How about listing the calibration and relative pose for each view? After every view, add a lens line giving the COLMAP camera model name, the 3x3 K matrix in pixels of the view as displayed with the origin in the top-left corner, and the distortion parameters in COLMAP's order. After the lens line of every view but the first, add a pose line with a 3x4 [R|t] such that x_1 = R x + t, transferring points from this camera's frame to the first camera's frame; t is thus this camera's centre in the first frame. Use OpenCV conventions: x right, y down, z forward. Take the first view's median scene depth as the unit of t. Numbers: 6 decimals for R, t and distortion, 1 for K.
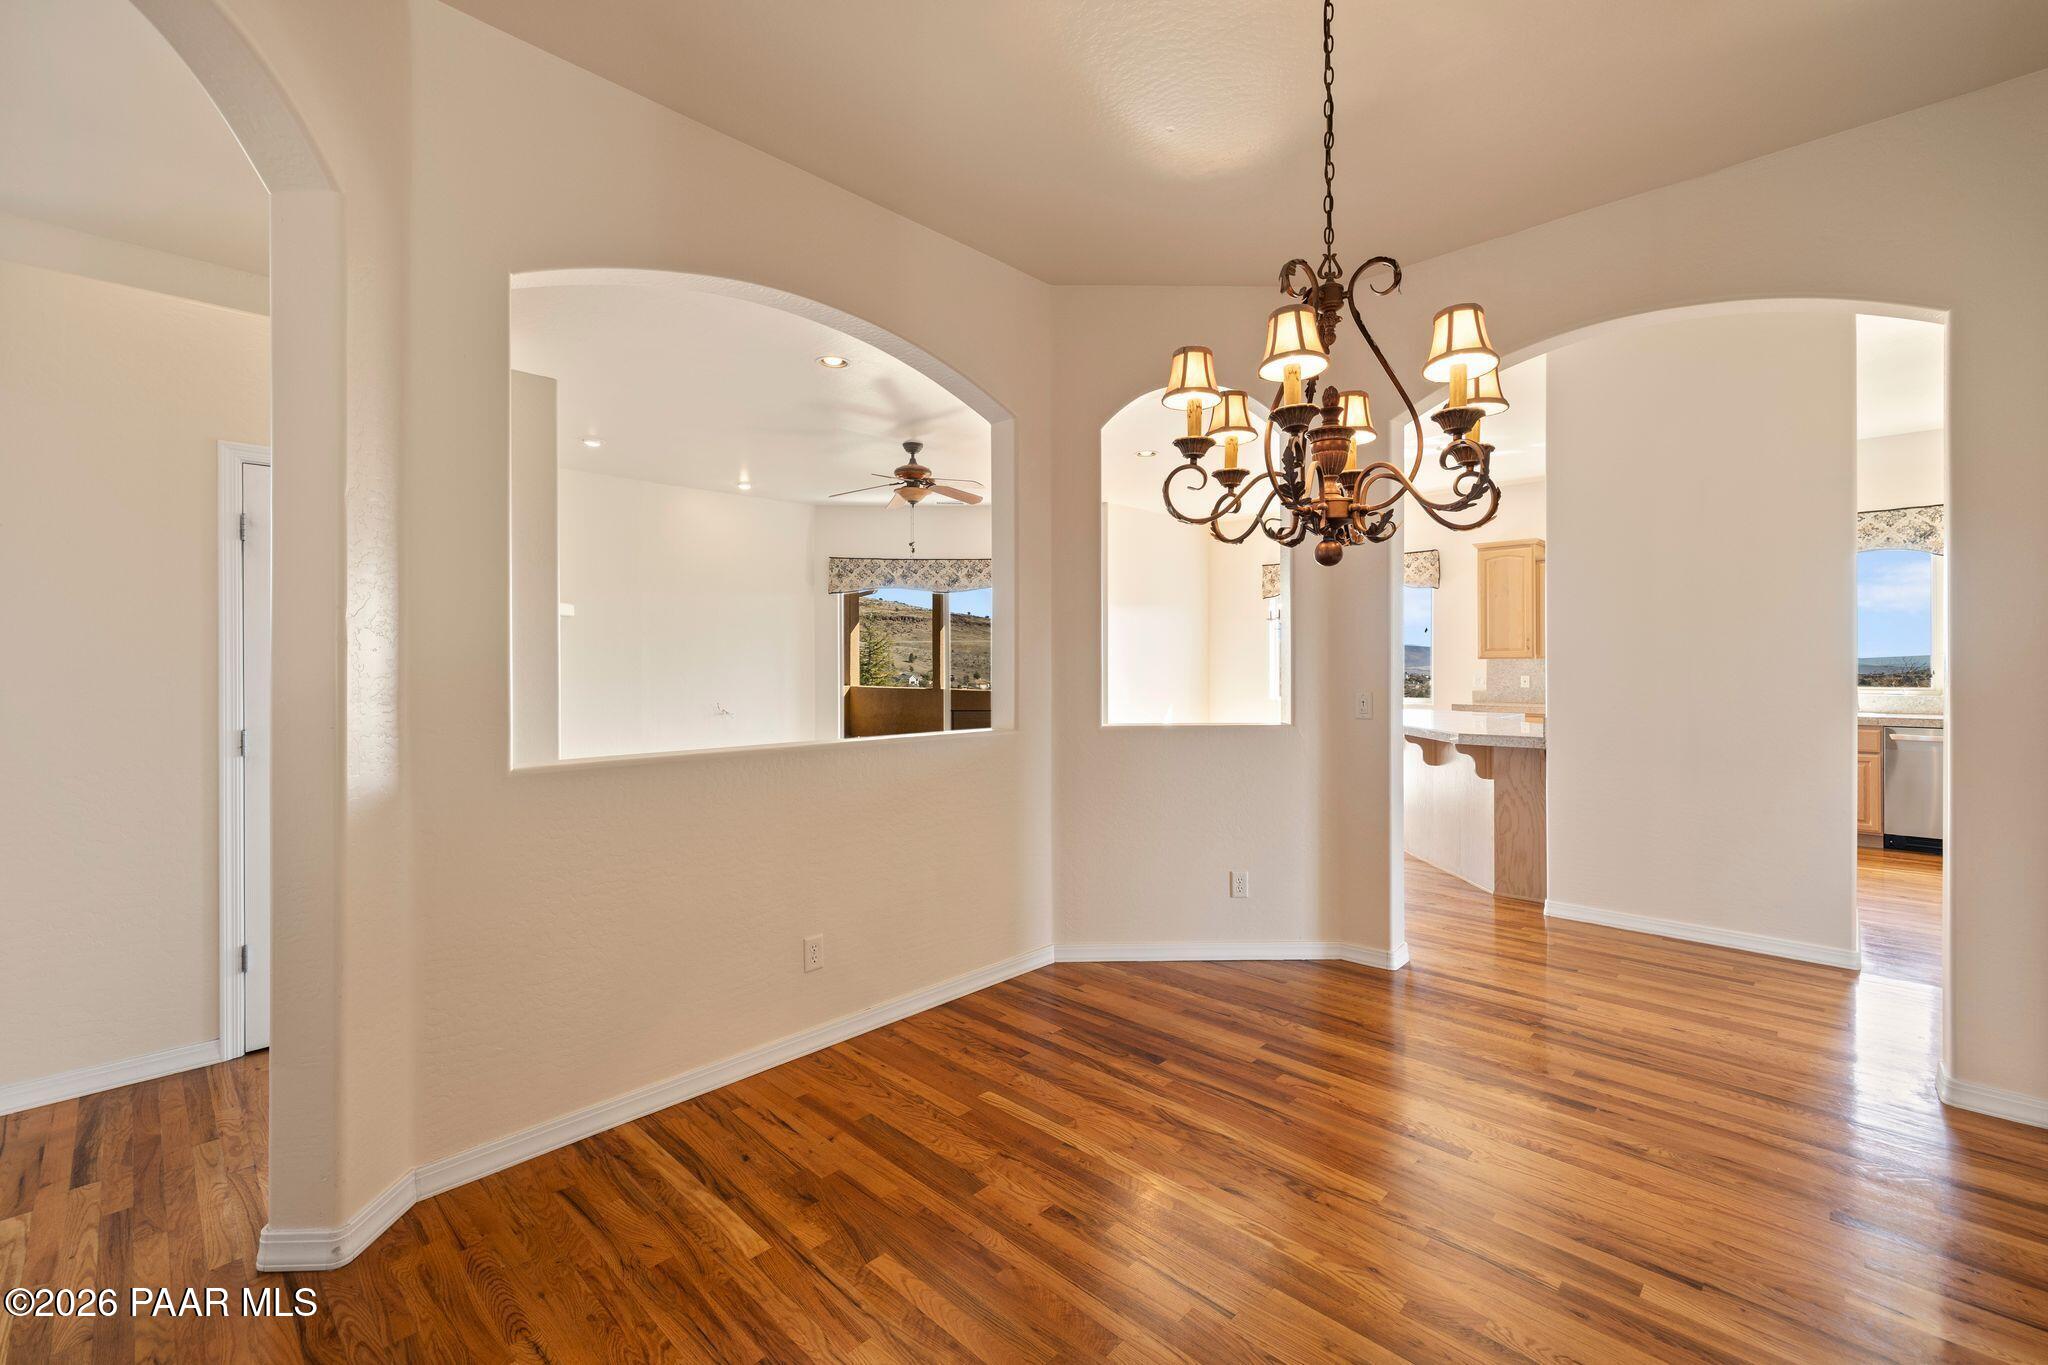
lens RADIAL K [[868.0, 0, 1014.1], [0, 868.0, 659.1], [0, 0, 1]] dist [0.000492, 0.000810]
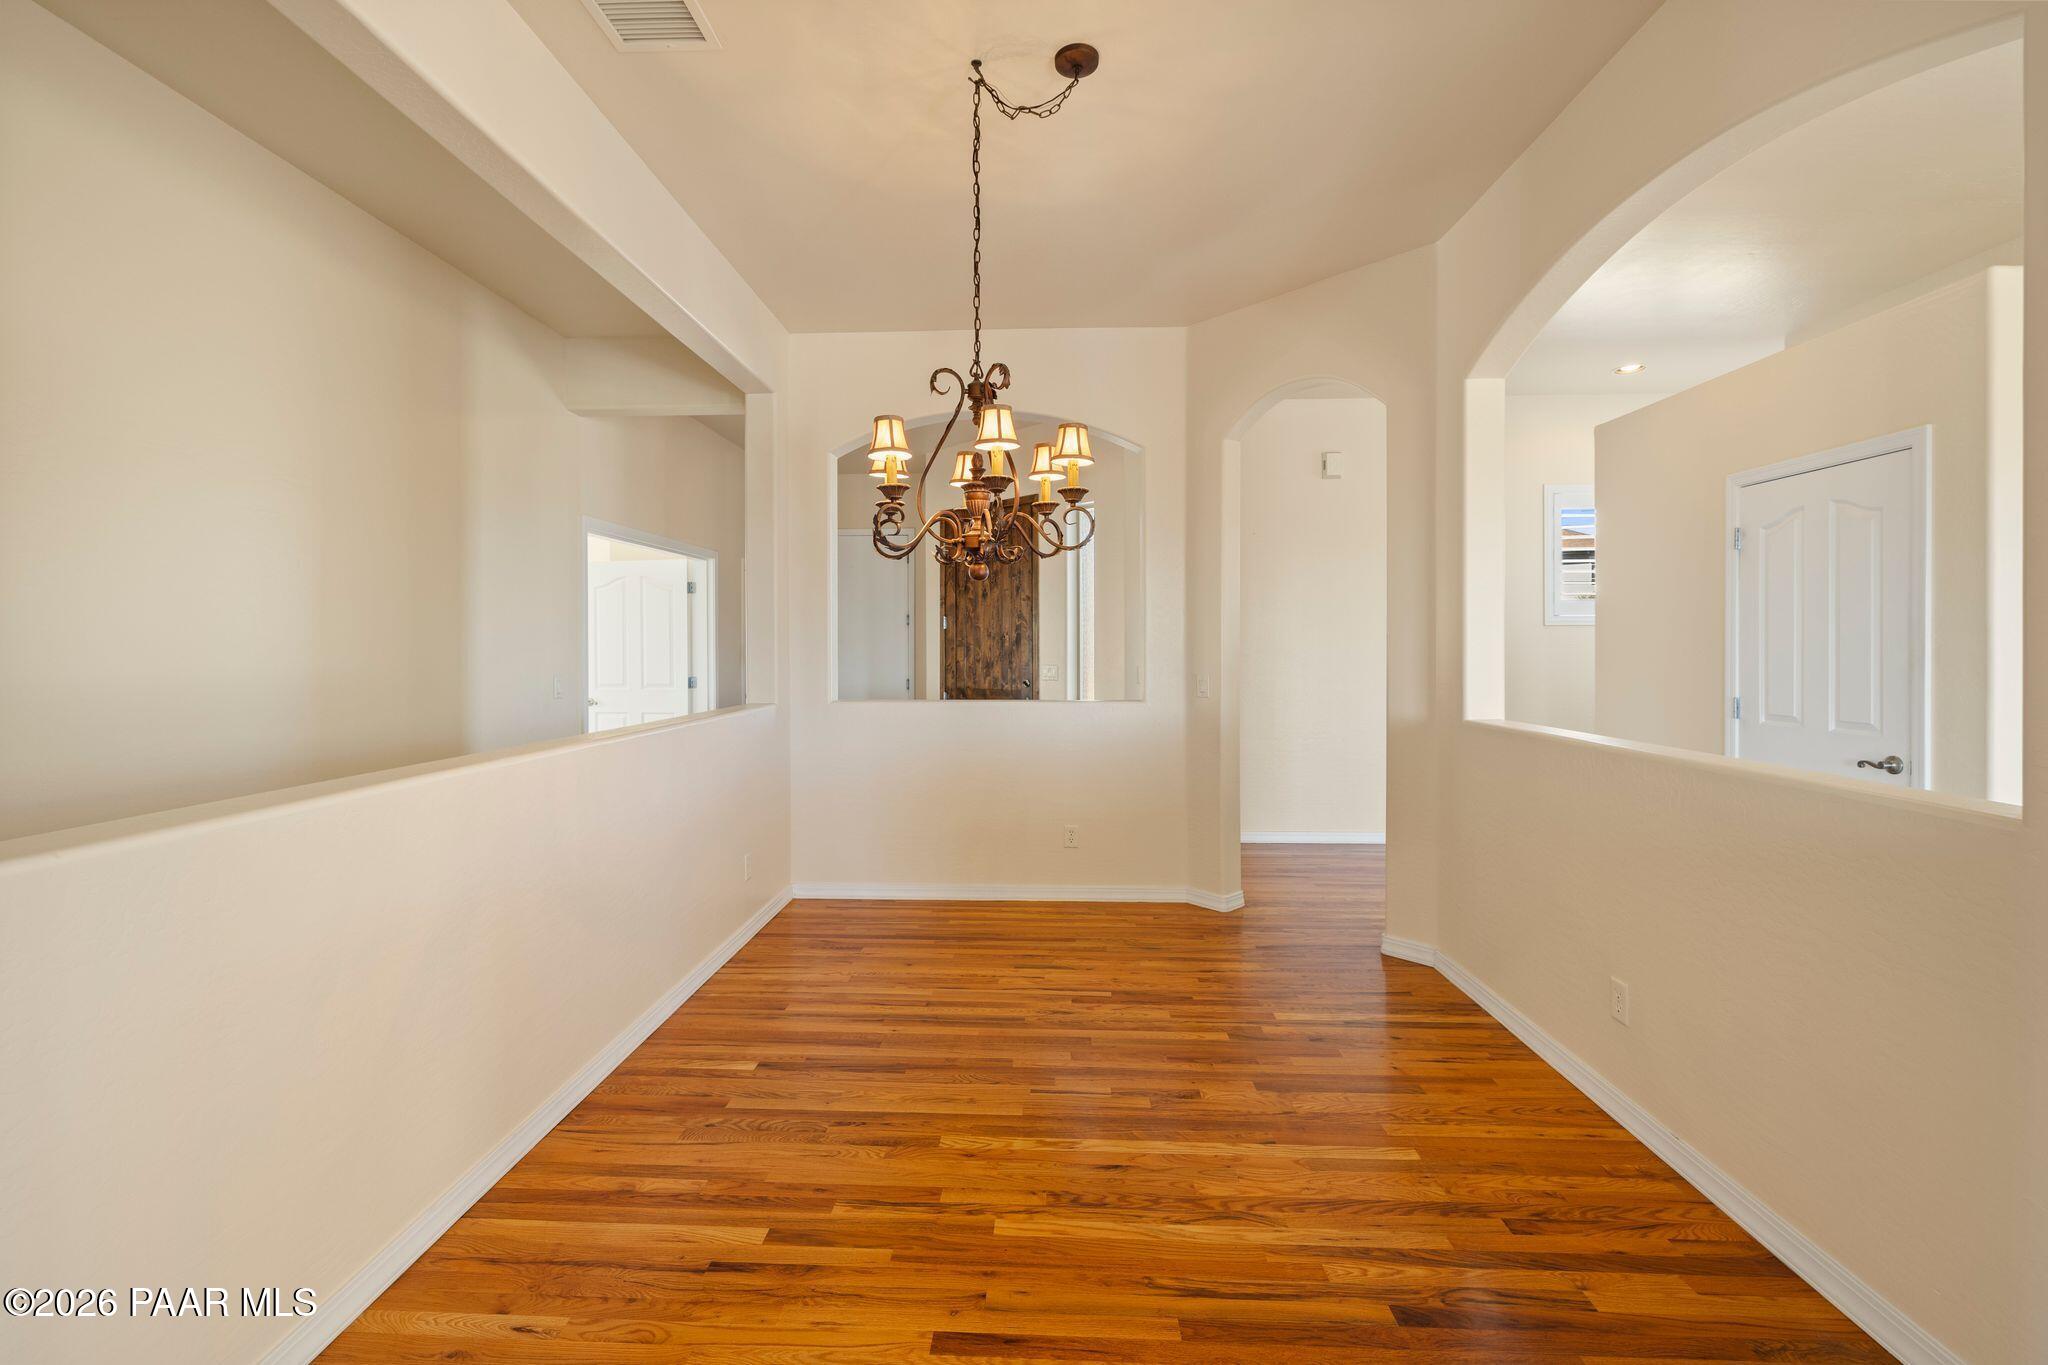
lens RADIAL K [[868.0, 0, 1014.1], [0, 868.0, 659.1], [0, 0, 1]] dist [0.000492, 0.000810]
pose [[-0.748467, 0.015968, -0.662980, 0.865443], [0.007126, 0.999846, 0.016037, -0.001078], [0.663134, 0.007279, -0.748465, 1.452104]]
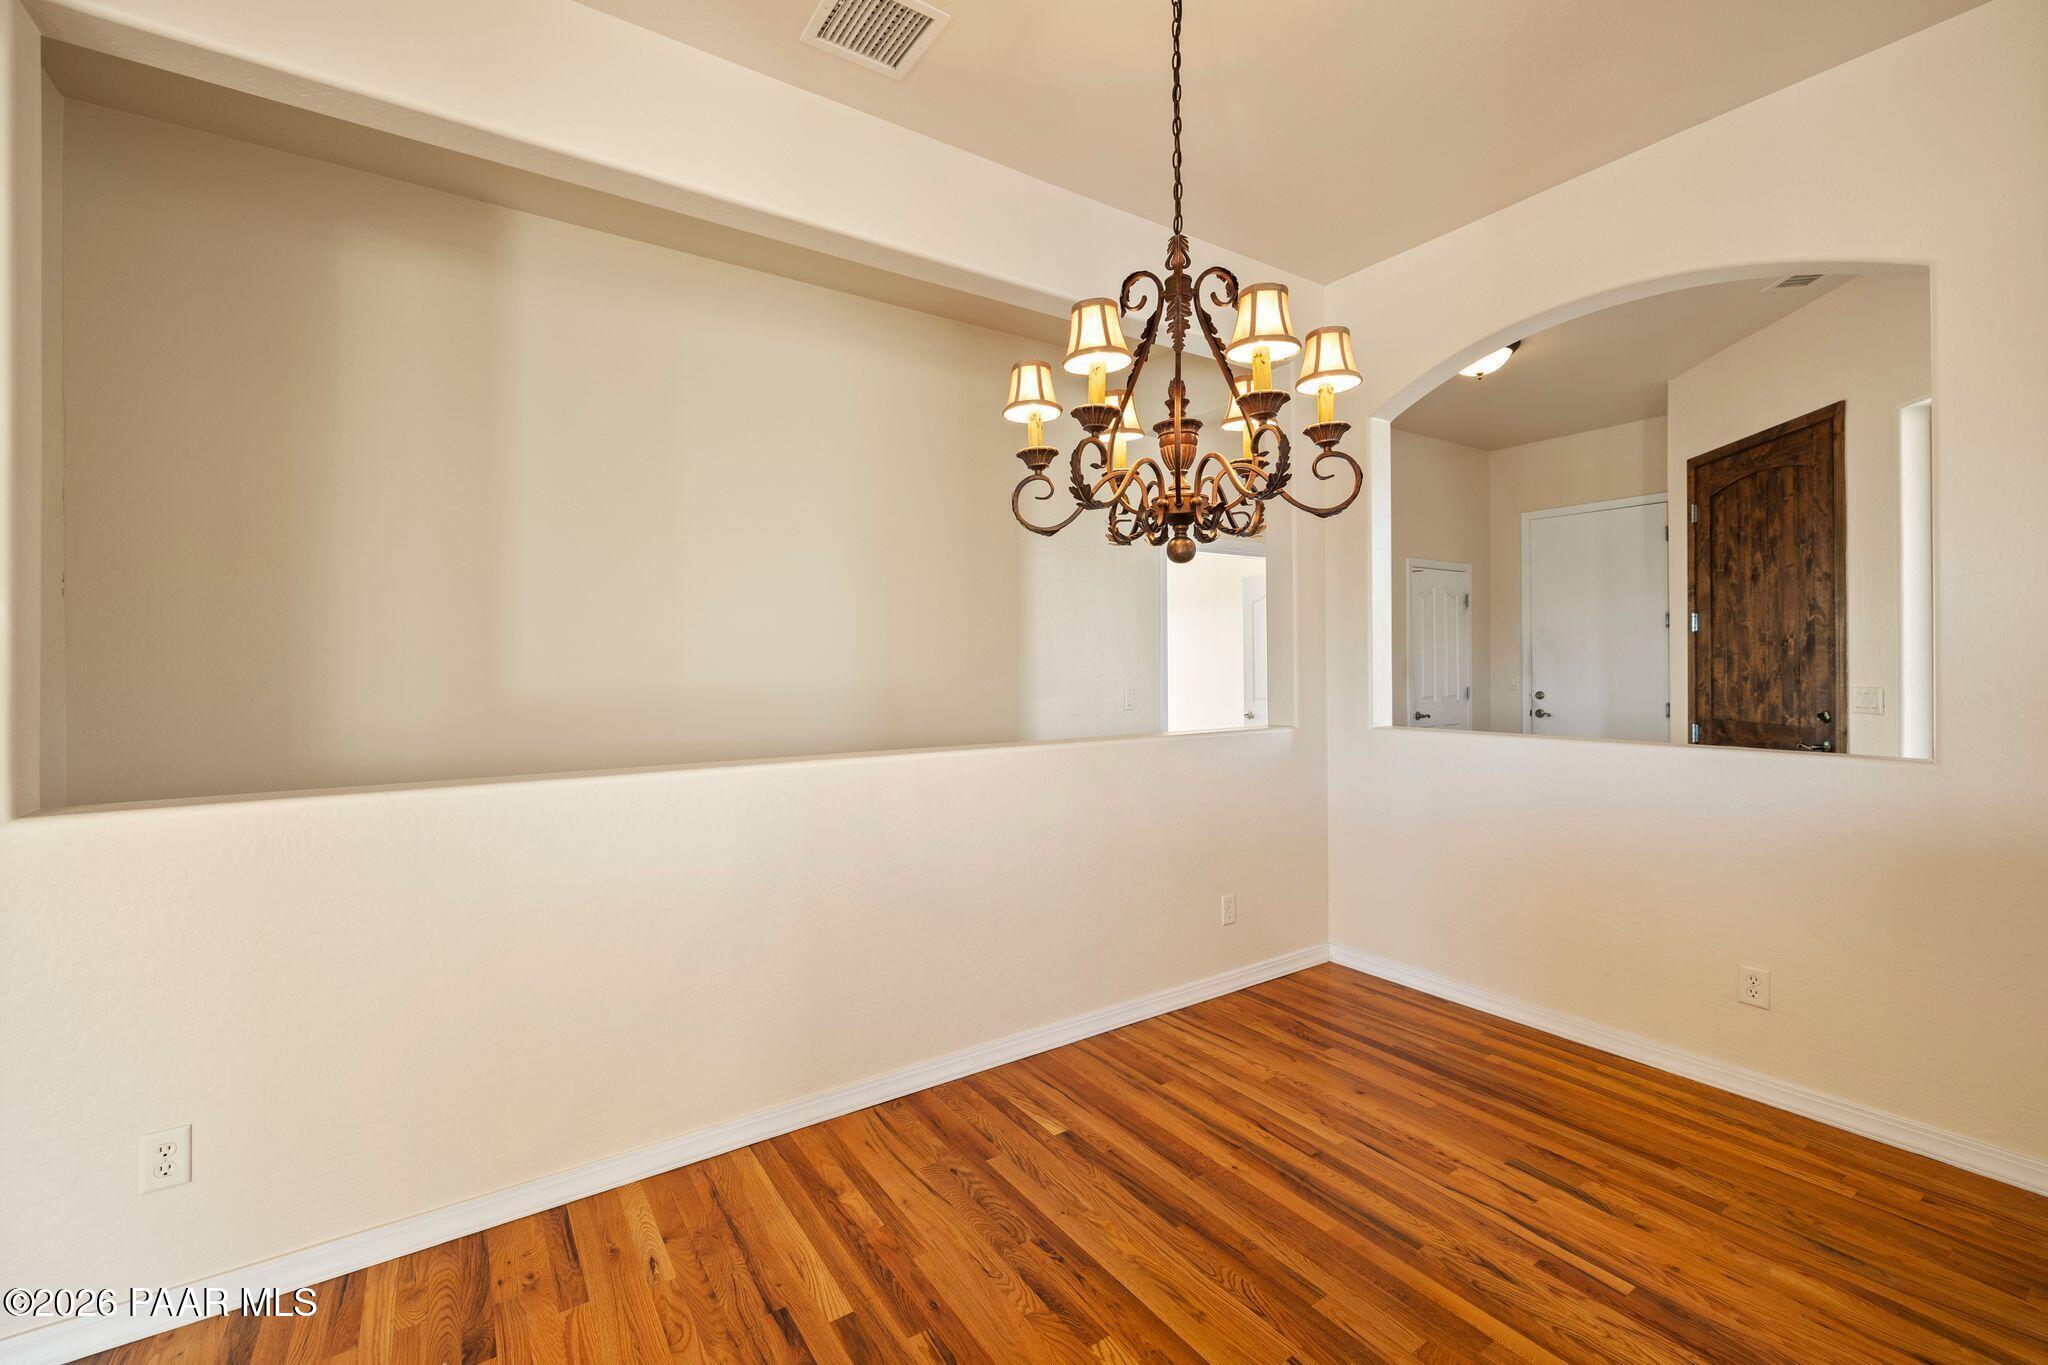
lens RADIAL K [[868.0, 0, 1014.1], [0, 868.0, 659.1], [0, 0, 1]] dist [0.000492, 0.000810]
pose [[-0.978781, 0.010422, 0.204643, 0.240945], [0.009083, 0.999931, -0.007483, 0.006768], [-0.204706, -0.005466, -0.978808, 1.380940]]
